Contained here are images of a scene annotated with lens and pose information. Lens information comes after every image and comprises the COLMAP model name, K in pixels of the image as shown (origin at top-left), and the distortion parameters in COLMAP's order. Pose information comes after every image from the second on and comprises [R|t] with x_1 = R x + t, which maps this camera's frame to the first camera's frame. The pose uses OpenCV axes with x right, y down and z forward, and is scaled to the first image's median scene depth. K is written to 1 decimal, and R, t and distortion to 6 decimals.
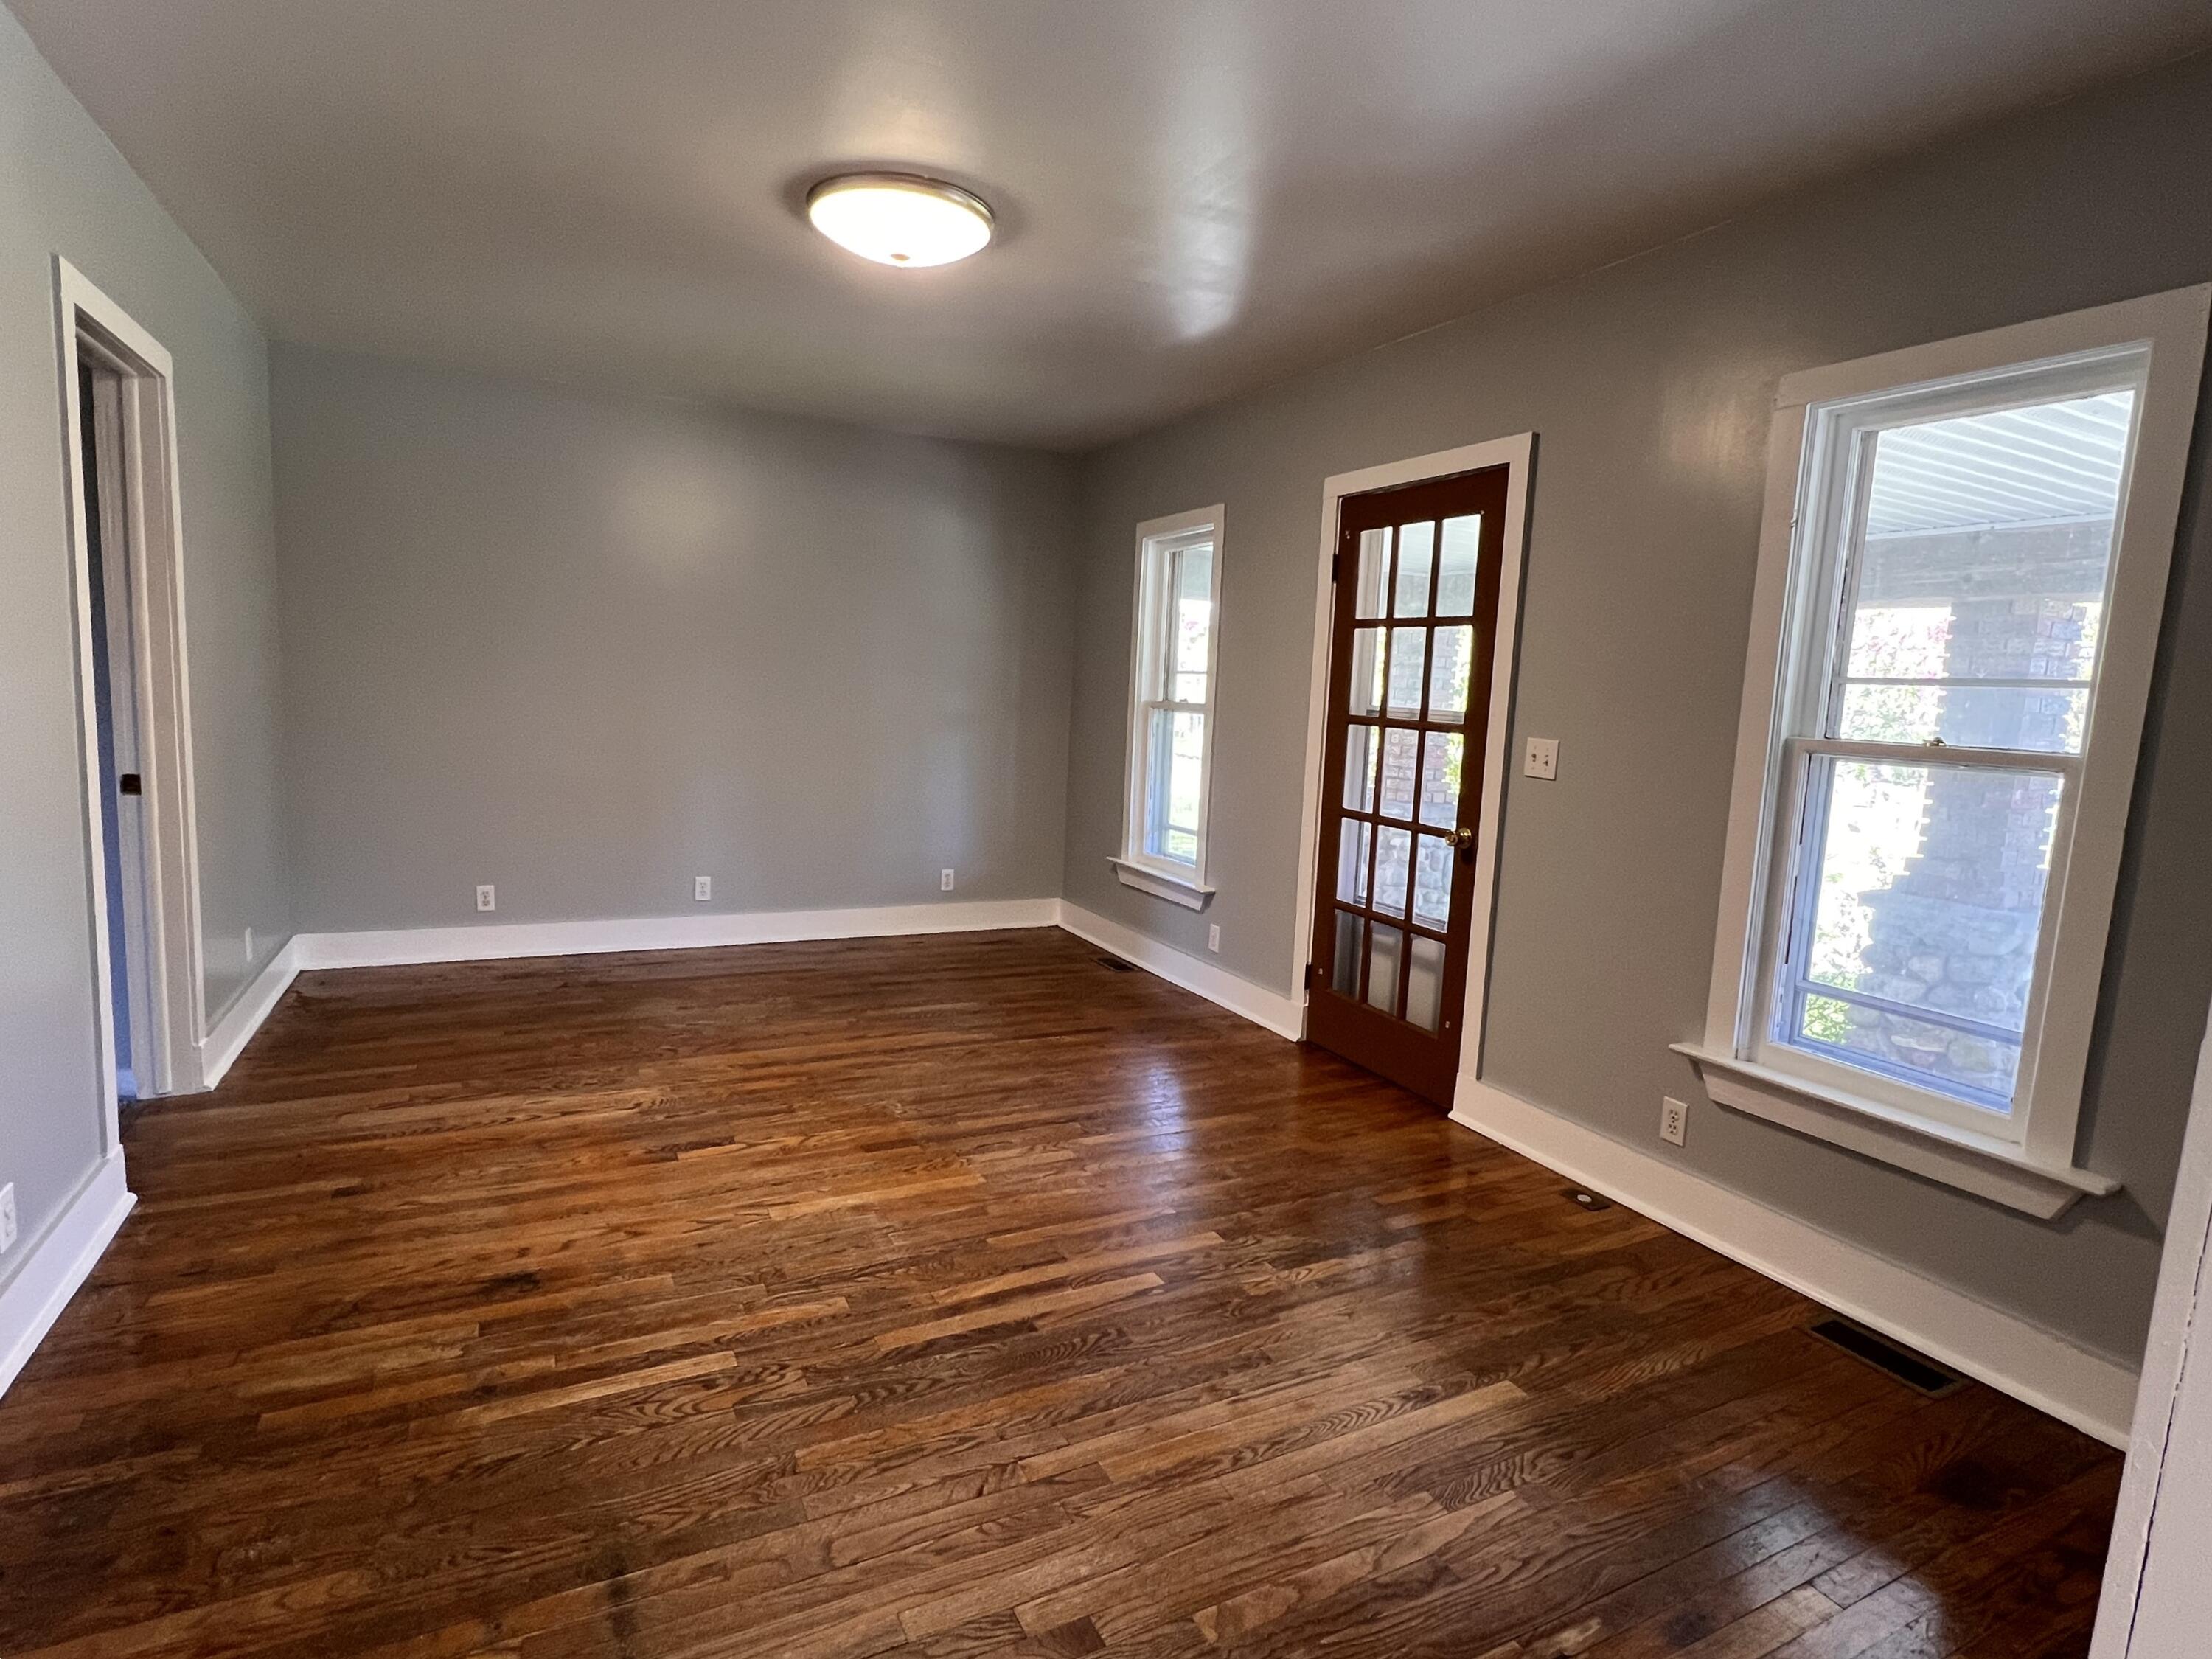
lens RADIAL K [[1135.7, 0, 1112.9], [0, 1135.7, 840.3], [0, 0, 1]] dist [-0.000563, 0.001149]
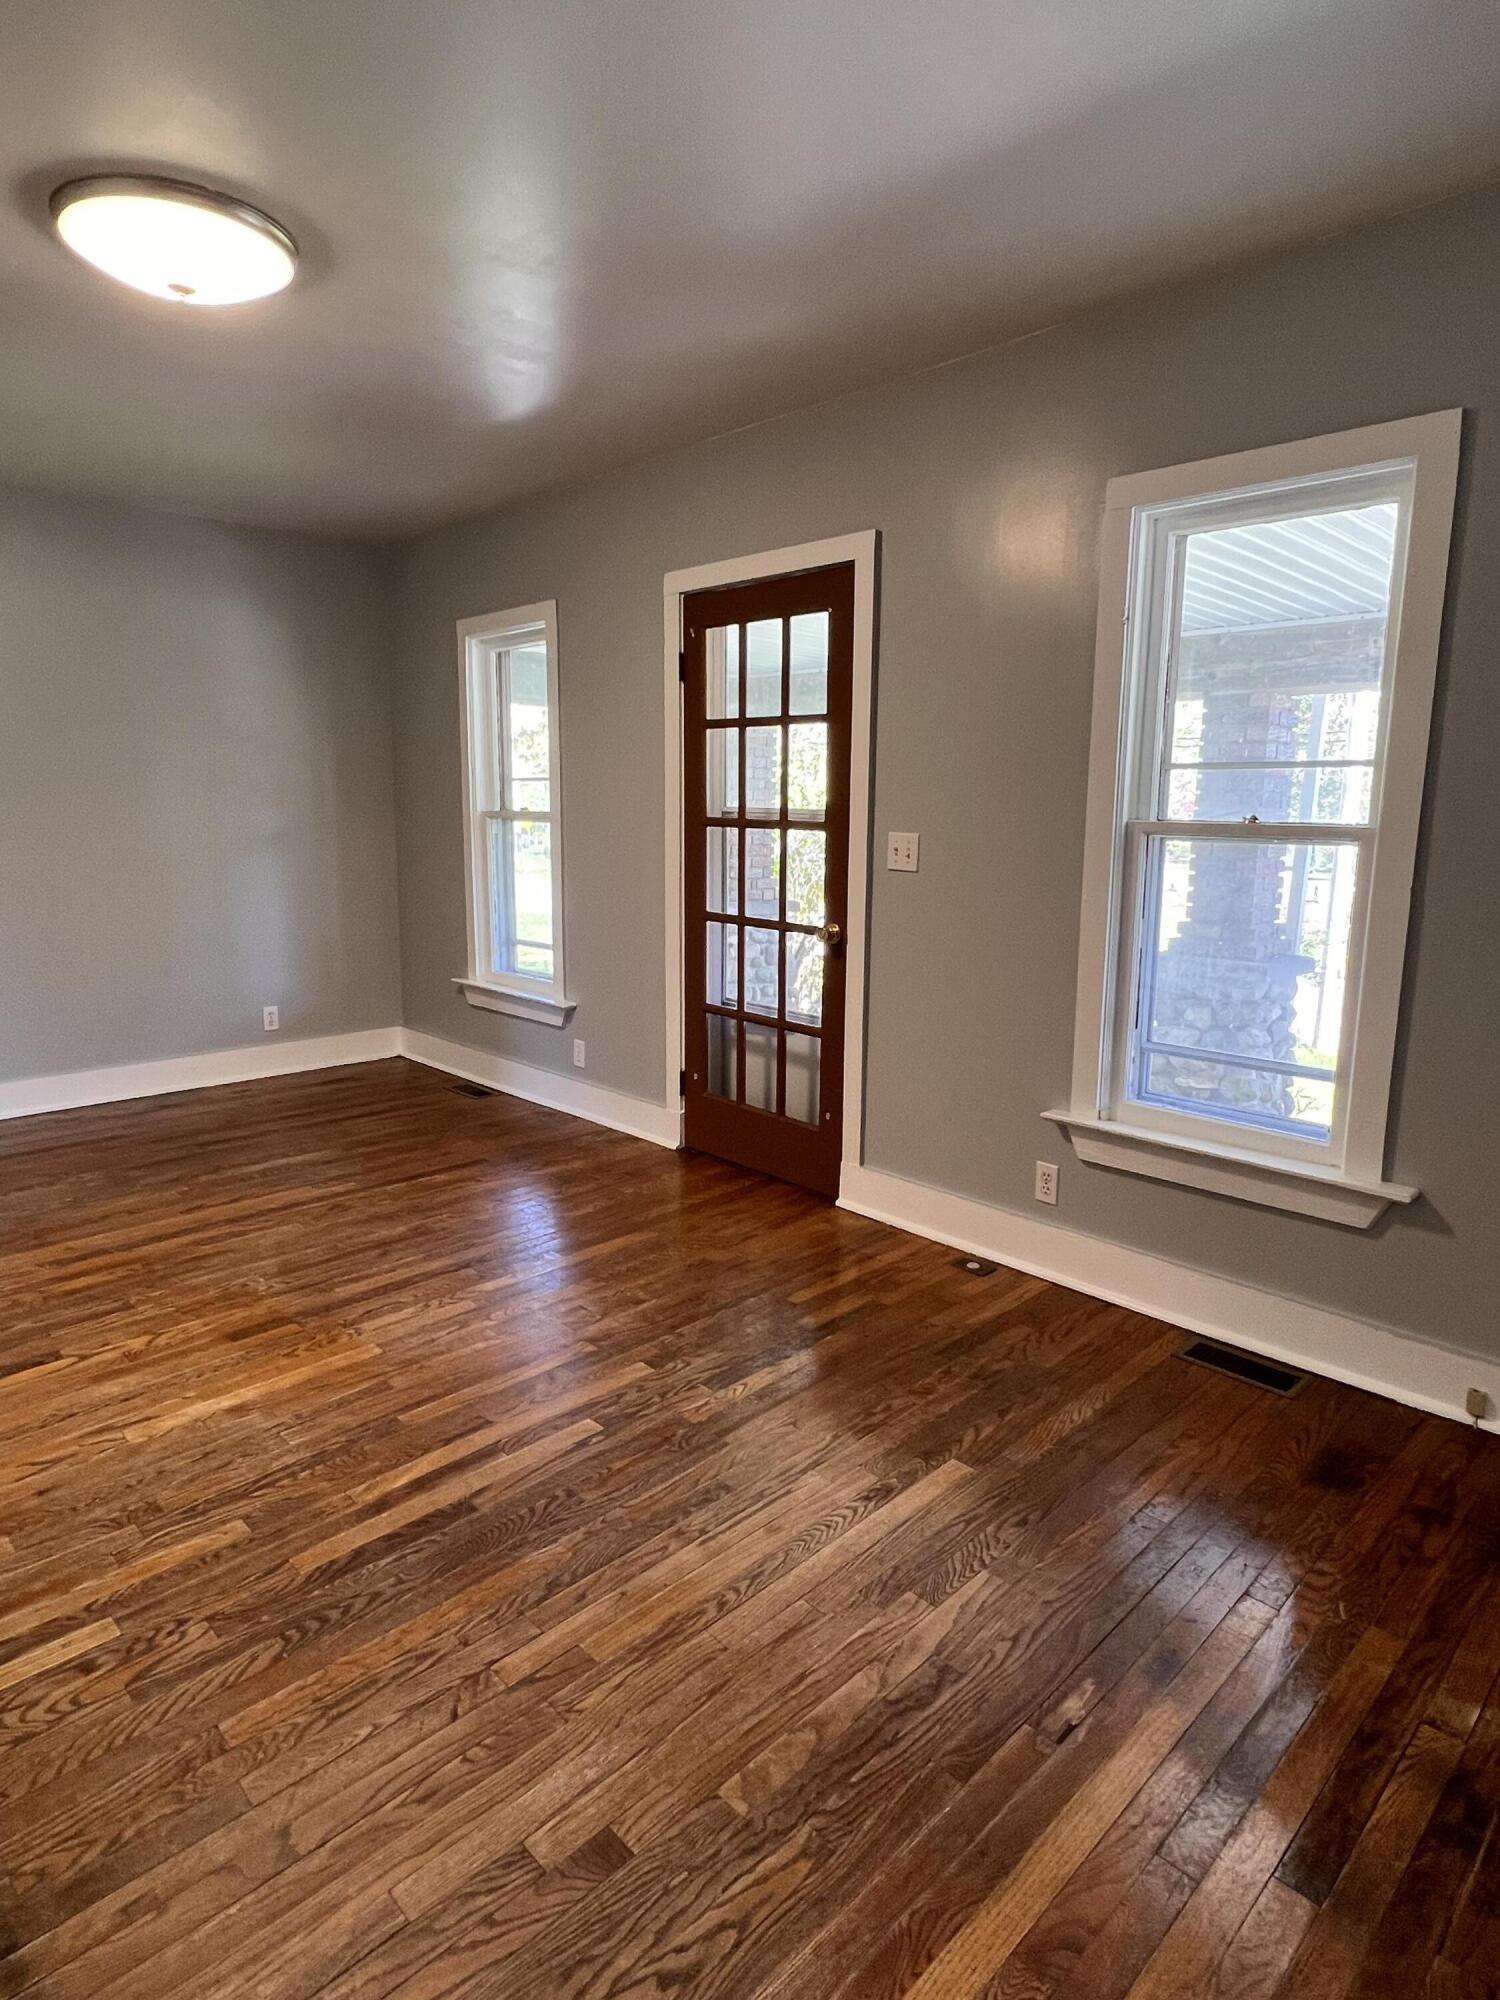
lens RADIAL K [[1114.3, 0, 748.9], [0, 1114.3, 989.0], [0, 0, 1]] dist [-0.002952, 0.001773]
pose [[0.954962, -0.085018, 0.284286, -0.066810], [0.073520, 0.995994, 0.050892, -0.011560], [-0.287474, -0.027700, 0.957388, 0.082426]]
